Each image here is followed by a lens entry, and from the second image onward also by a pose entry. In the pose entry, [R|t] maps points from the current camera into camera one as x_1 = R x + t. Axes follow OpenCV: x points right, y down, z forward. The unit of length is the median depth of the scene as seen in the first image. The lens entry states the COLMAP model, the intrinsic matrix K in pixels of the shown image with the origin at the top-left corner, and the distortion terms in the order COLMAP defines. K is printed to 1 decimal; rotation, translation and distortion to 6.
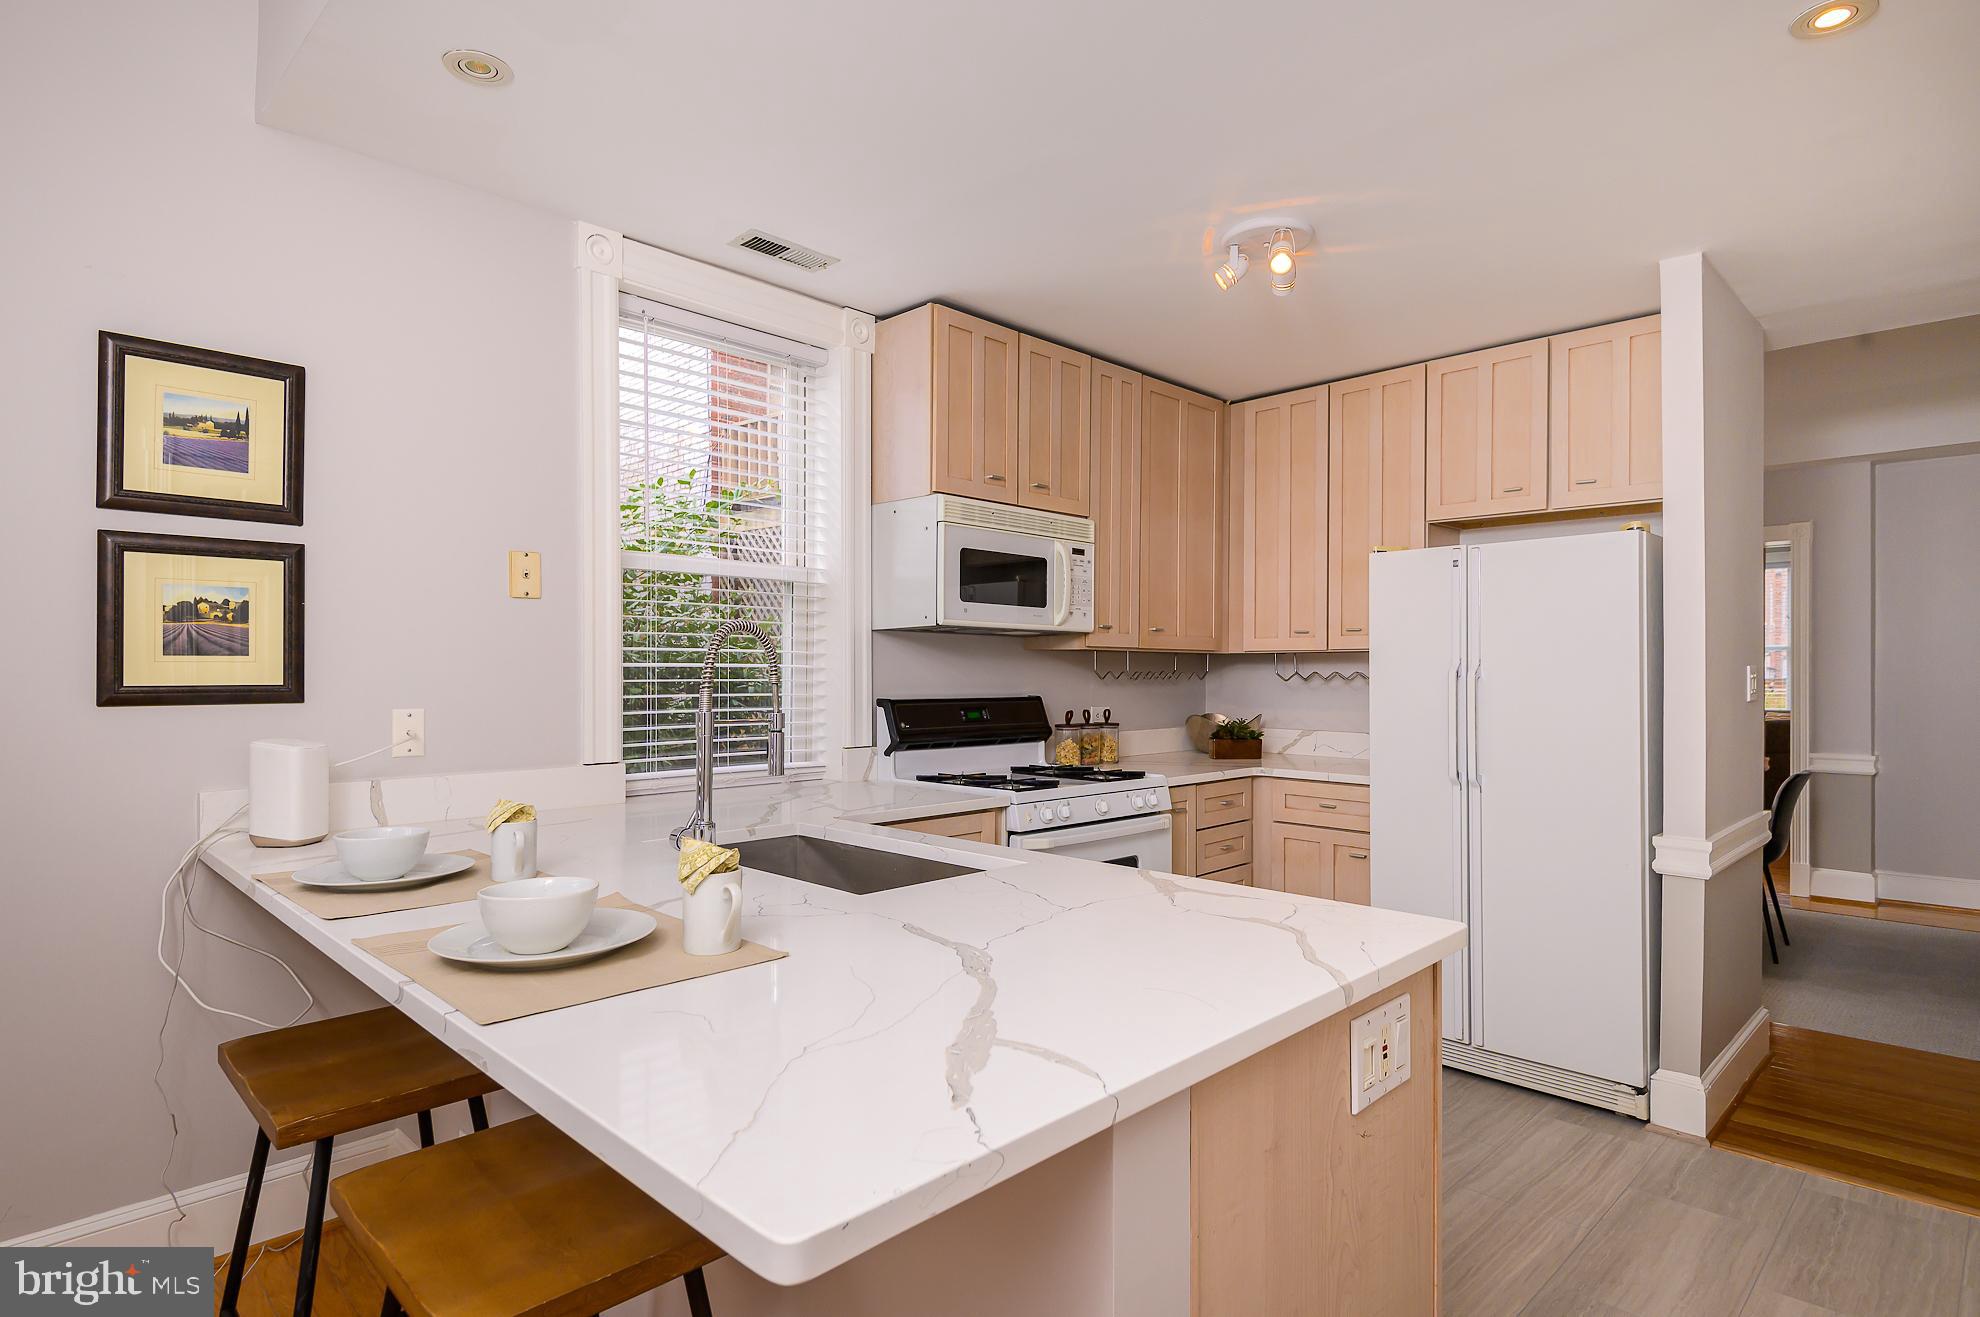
lens RADIAL K [[1077.3, 0, 990.0], [0, 1077.3, 658.5], [0, 0, 1]] dist [0.004475, -0.000210]
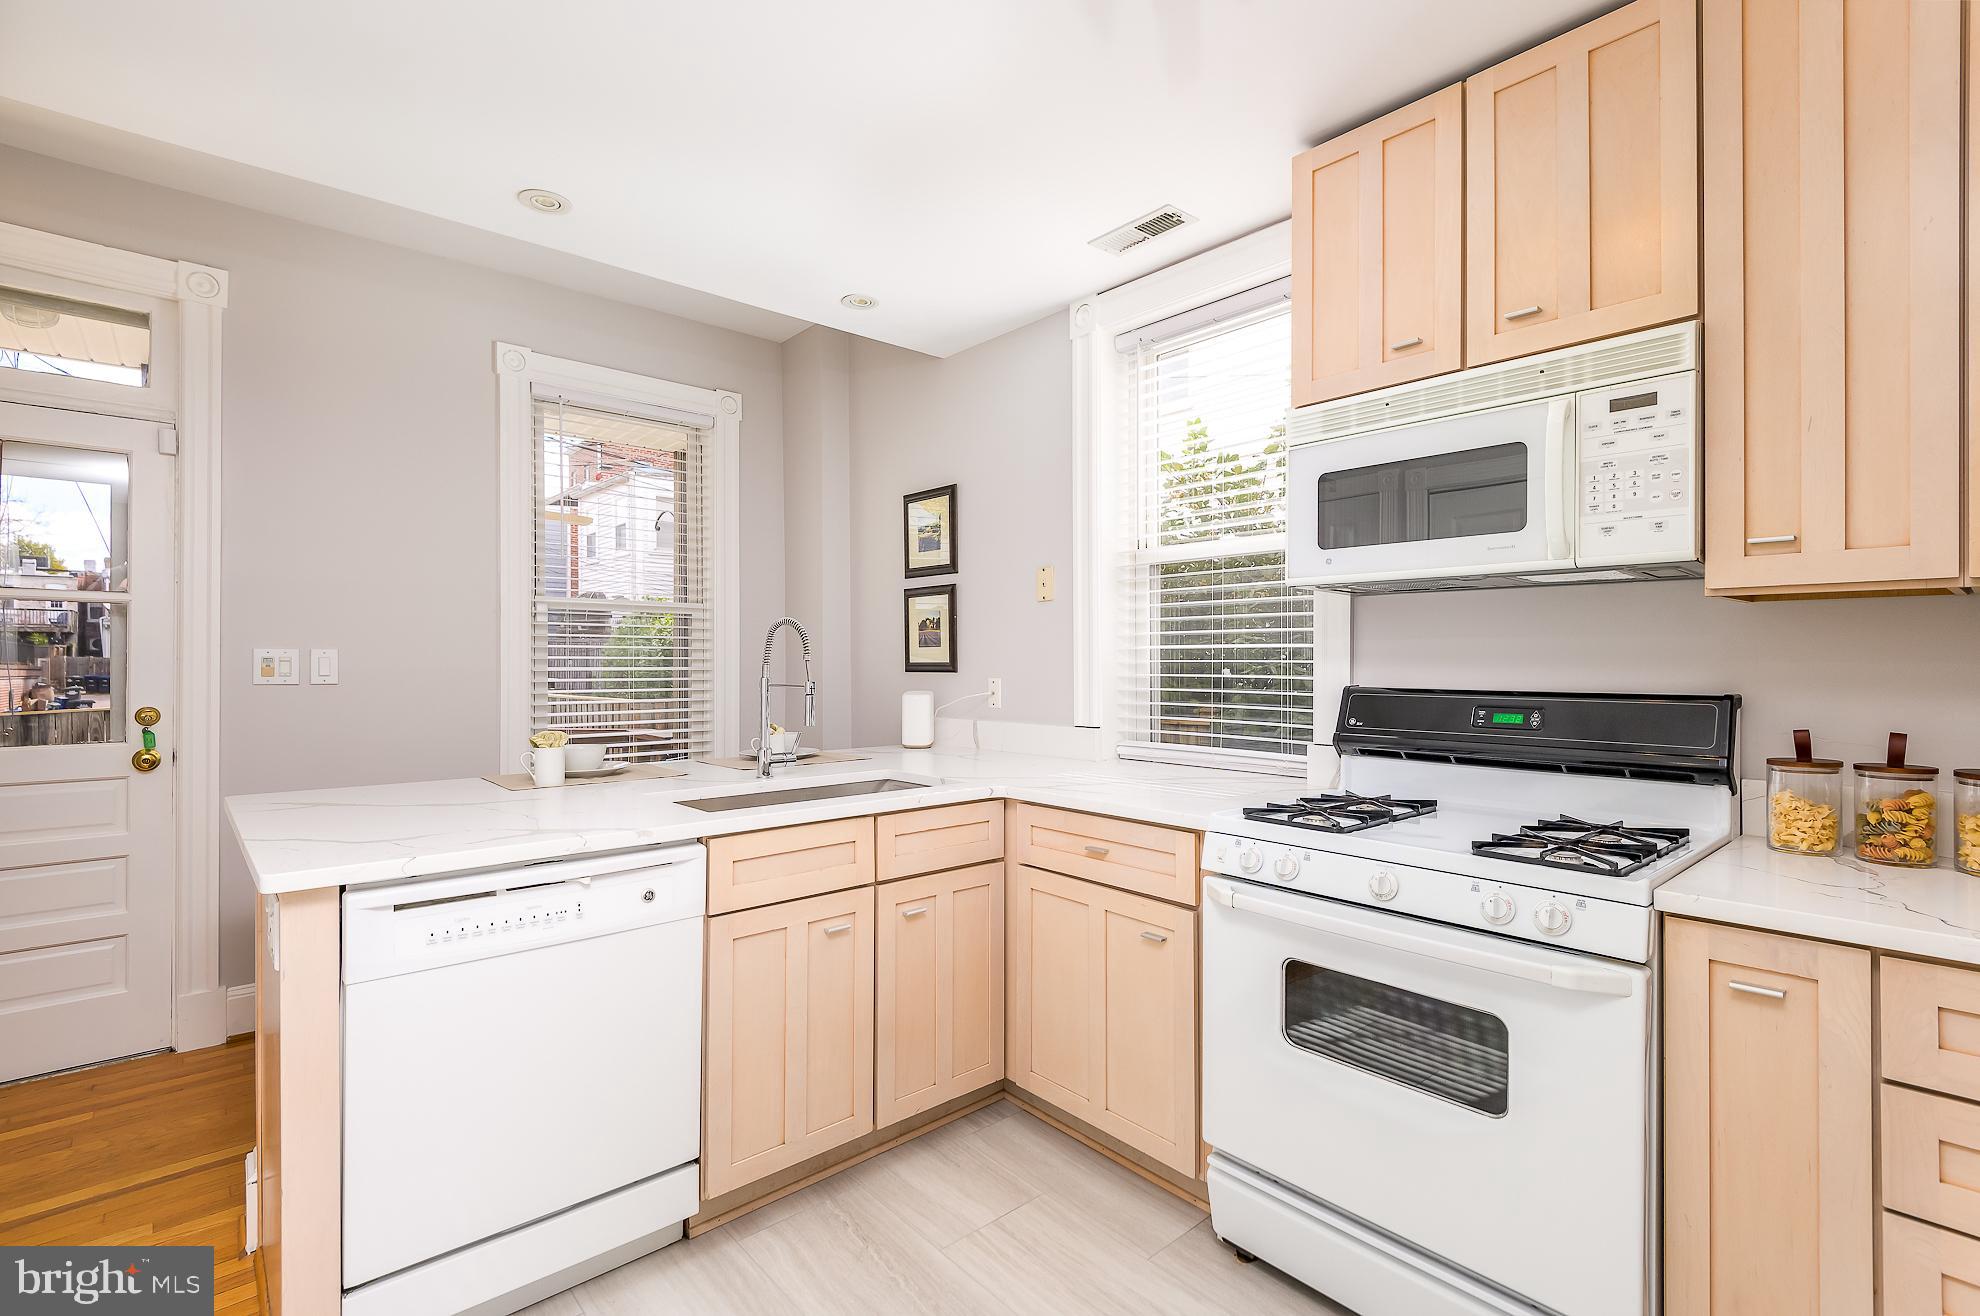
lens RADIAL K [[903.4, 0, 980.2], [0, 903.4, 665.8], [0, 0, 1]] dist [0.021793, -0.000037]
pose [[-0.089449, -0.006024, -0.995973, 0.611993], [0.001947, 0.999979, -0.006223, 0.028526], [0.995989, -0.002496, -0.089435, 0.851647]]
